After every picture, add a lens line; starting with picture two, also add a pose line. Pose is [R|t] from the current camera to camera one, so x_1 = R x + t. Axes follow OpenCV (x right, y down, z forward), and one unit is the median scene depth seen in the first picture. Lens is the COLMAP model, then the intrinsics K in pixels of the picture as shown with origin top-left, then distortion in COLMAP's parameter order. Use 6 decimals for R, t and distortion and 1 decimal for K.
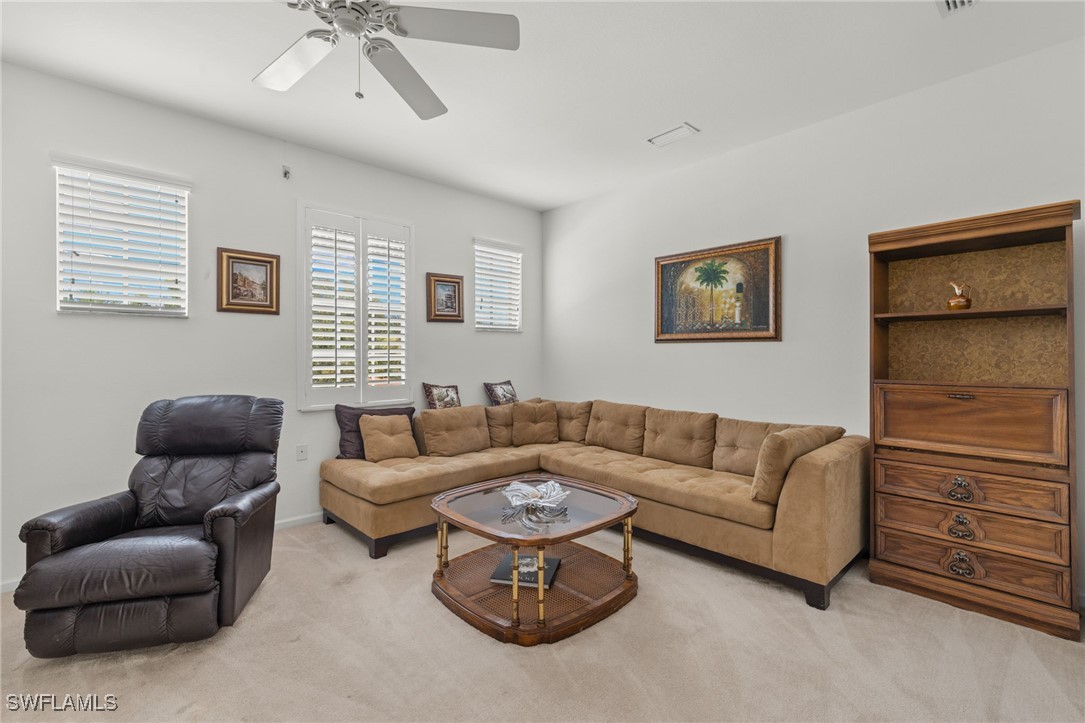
lens RADIAL K [[477.6, 0, 537.9], [0, 477.6, 354.1], [0, 0, 1]] dist [0.012505, 0.000227]
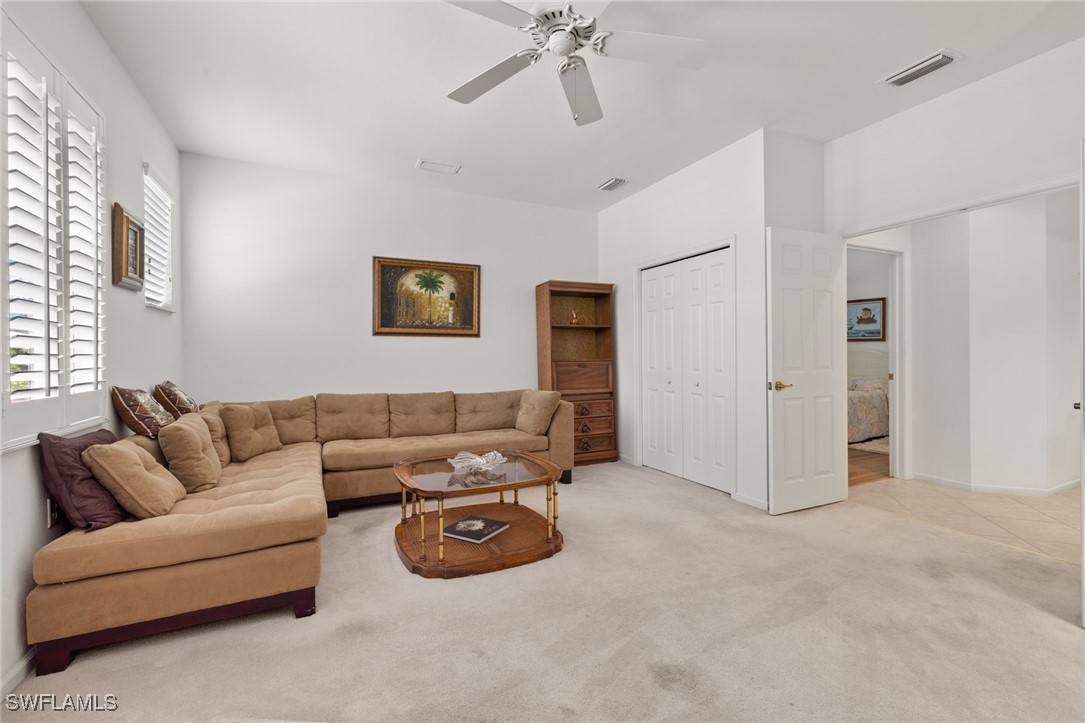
lens RADIAL K [[477.6, 0, 538.4], [0, 477.6, 360.4], [0, 0, 1]] dist [0.012505, 0.000227]
pose [[0.297789, -0.009971, 0.954580, -0.727363], [0.002754, 0.999950, 0.009586, 0.025808], [-0.954628, -0.000226, 0.297802, 0.348835]]
